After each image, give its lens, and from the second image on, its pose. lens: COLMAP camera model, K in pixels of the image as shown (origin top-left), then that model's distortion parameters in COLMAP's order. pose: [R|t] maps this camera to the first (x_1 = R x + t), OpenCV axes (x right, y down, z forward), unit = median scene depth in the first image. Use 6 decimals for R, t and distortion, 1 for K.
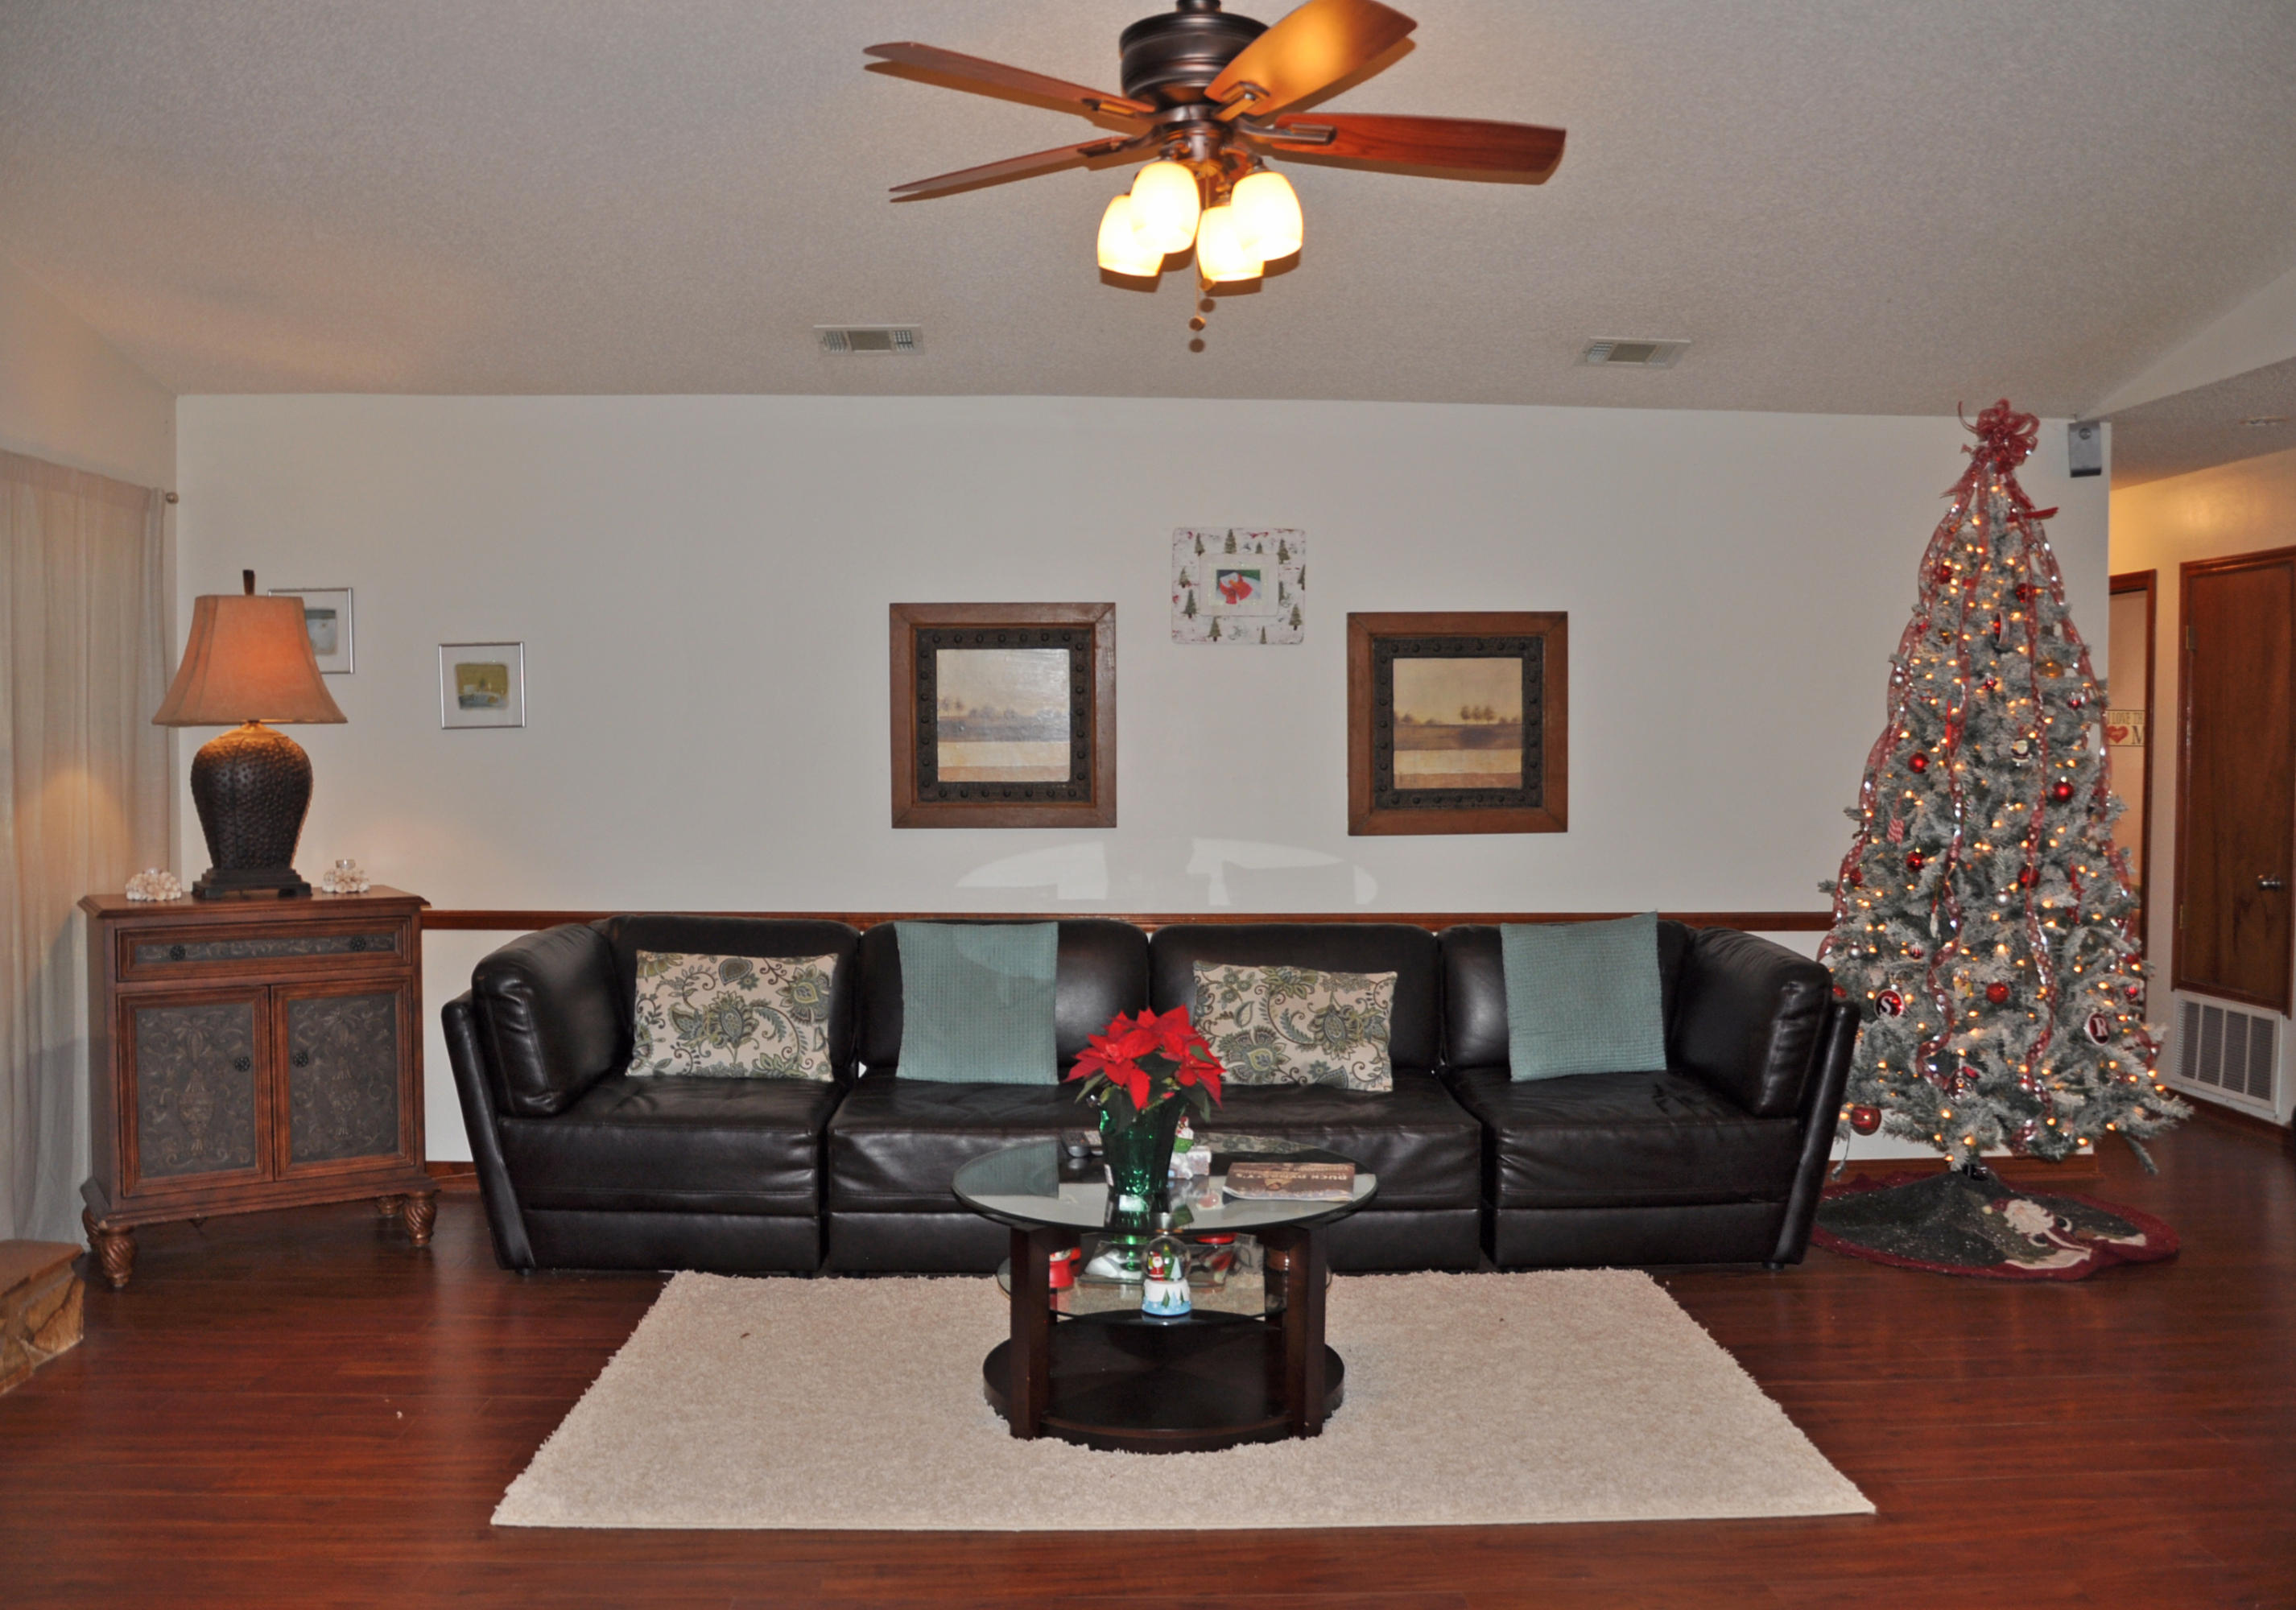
lens RADIAL K [[1906.3, 0, 1139.0], [0, 1906.3, 784.5], [0, 0, 1]] dist [-0.090528, 0.023375]
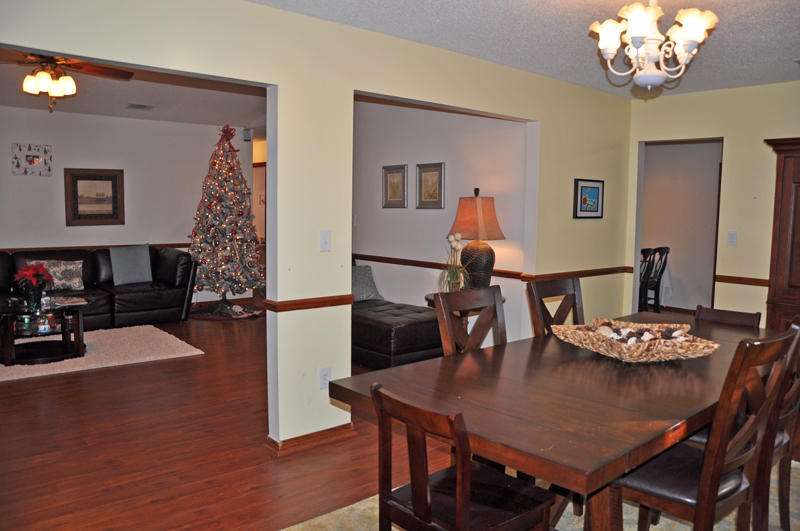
lens RADIAL K [[640.0, 0, 402.1], [0, 640.0, 261.1], [0, 0, 1]] dist [-0.094986, 0.044092]
pose [[0.780179, -0.047979, 0.623714, -0.160956], [0.008376, 0.997766, 0.066276, 0.020256], [-0.625501, -0.046483, 0.778838, -0.434456]]
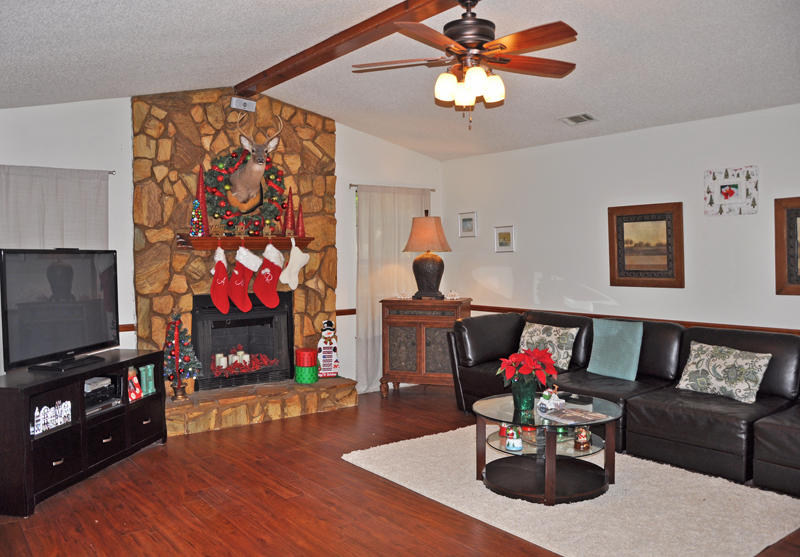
lens RADIAL K [[664.2, 0, 395.1], [0, 664.2, 259.9], [0, 0, 1]] dist [-0.090528, 0.023375]
pose [[0.588044, -0.000720, -0.808828, 0.511037], [-0.011679, 0.999888, -0.009381, -0.003033], [0.808744, 0.014963, 0.587970, 0.169887]]
